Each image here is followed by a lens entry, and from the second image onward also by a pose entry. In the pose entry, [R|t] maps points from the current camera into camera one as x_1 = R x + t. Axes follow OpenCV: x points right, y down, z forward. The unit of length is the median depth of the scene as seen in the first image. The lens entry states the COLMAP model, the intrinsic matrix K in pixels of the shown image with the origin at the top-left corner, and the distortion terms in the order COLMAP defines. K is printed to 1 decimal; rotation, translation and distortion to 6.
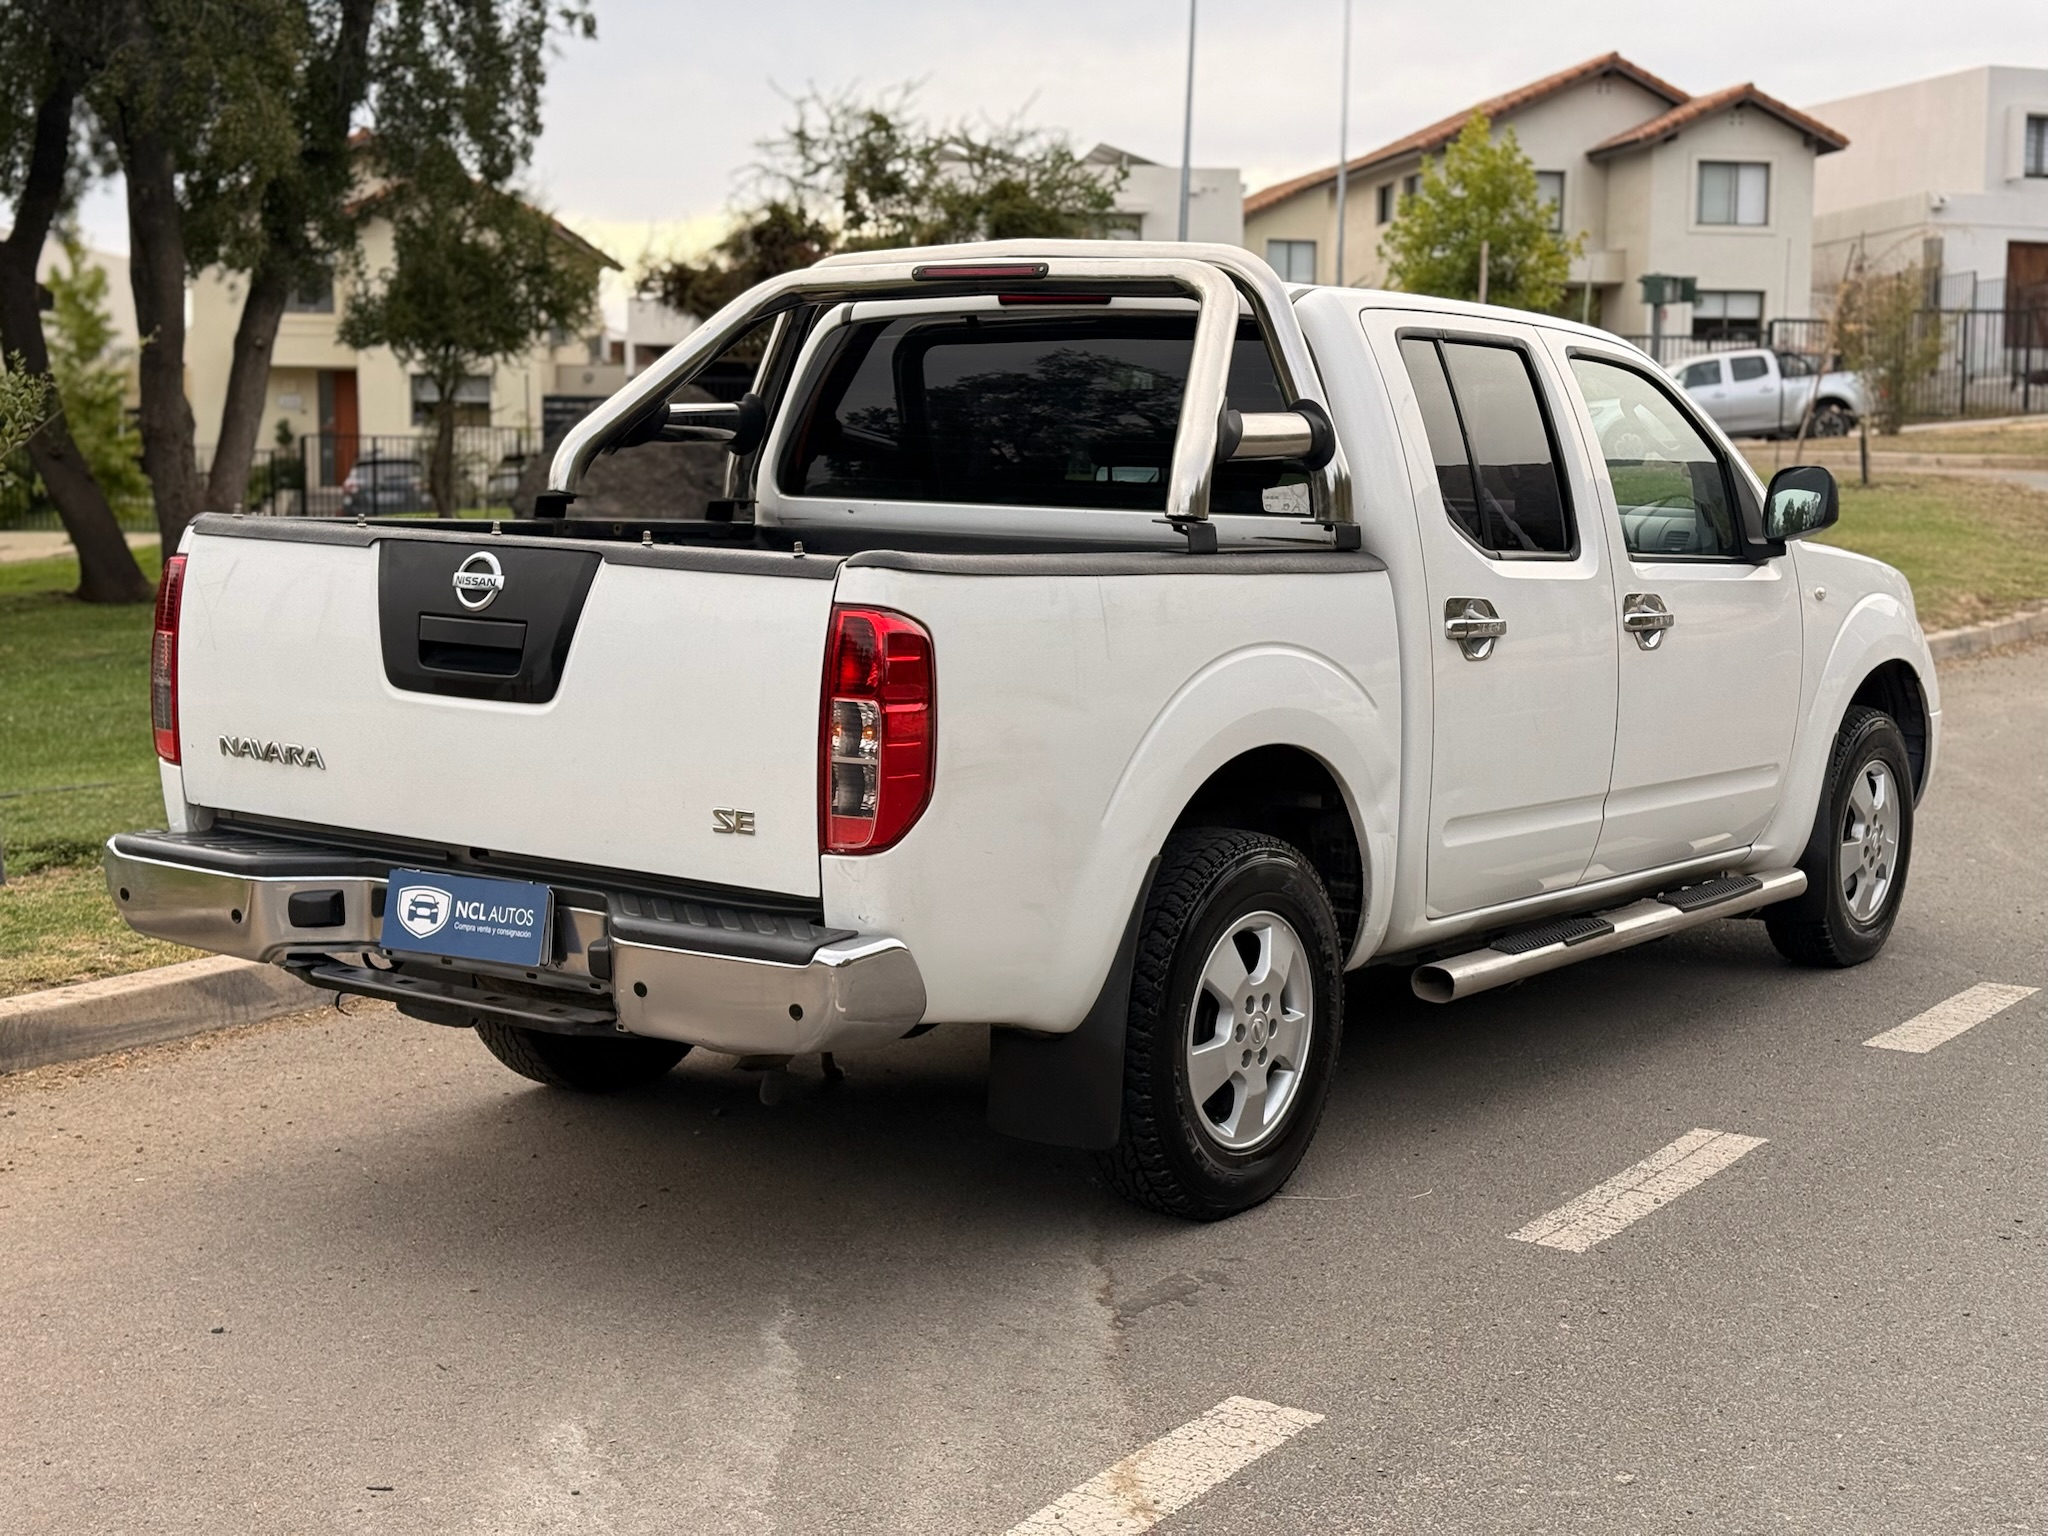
lens RADIAL K [[2756.0, 0, 1024.0], [0, 2756.0, 768.0], [0, 0, 1]] dist [0.120687, -0.021210]
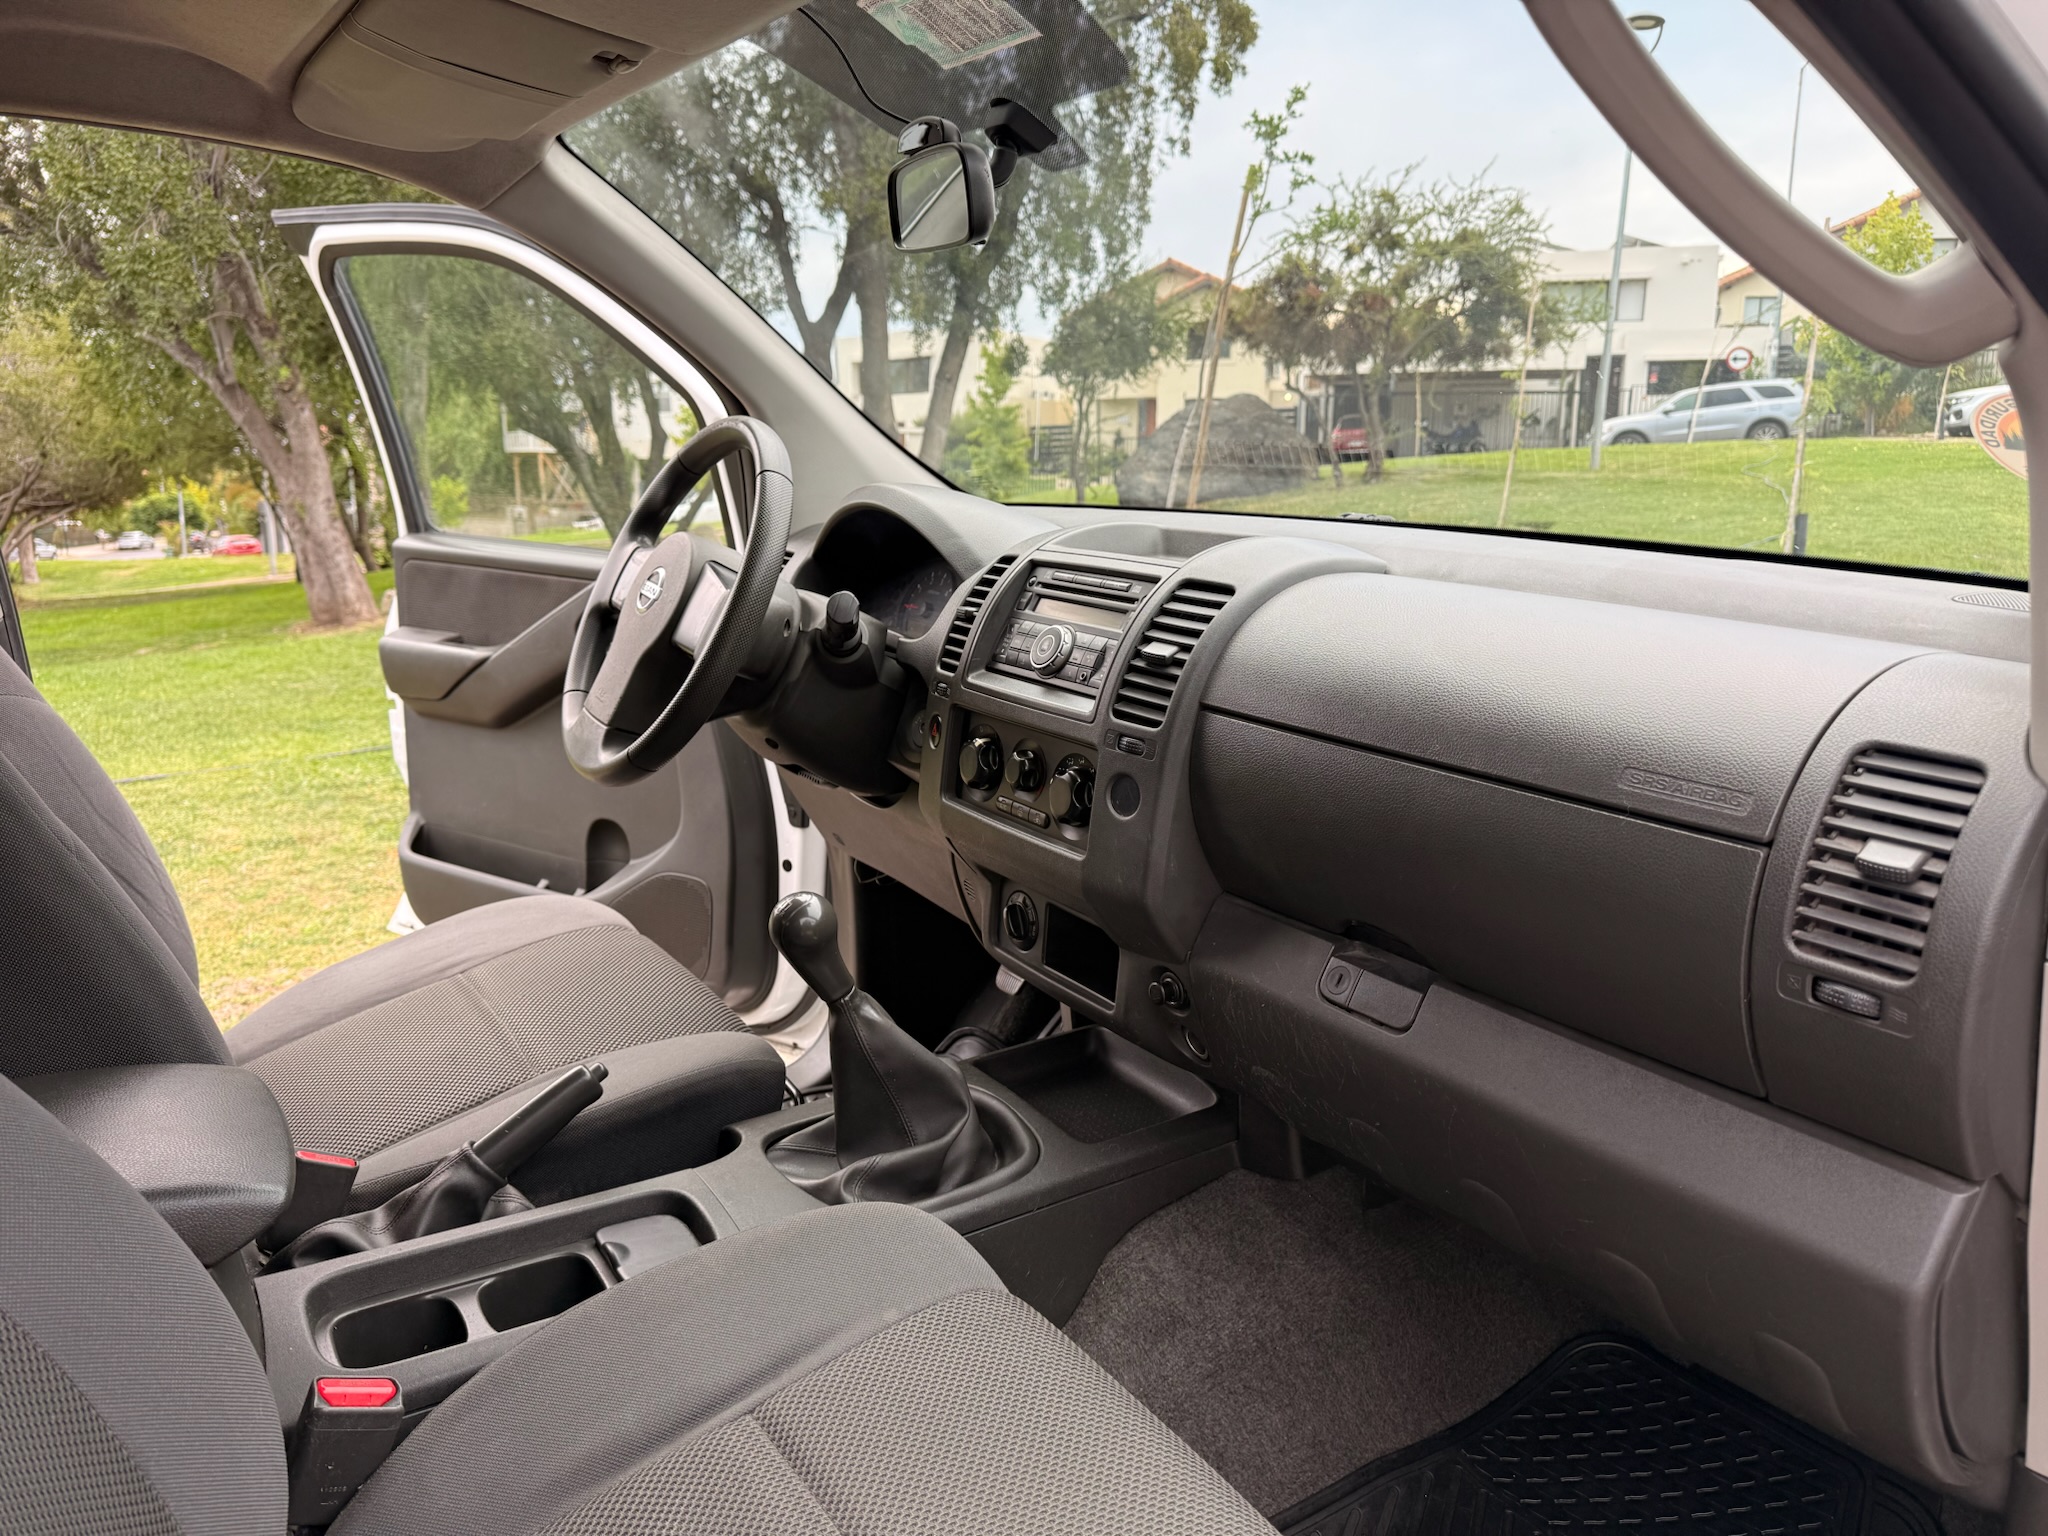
lens RADIAL K [[1689.7, 0, 1024.0], [0, 1689.7, 768.0], [0, 0, 1]] dist [-0.000100, -0.000290]
pose [[0.954798, 0.032733, -0.295447, 0.033859], [-0.010608, 0.997038, 0.076180, -0.010854], [0.297065, -0.069603, 0.952317, 0.123748]]
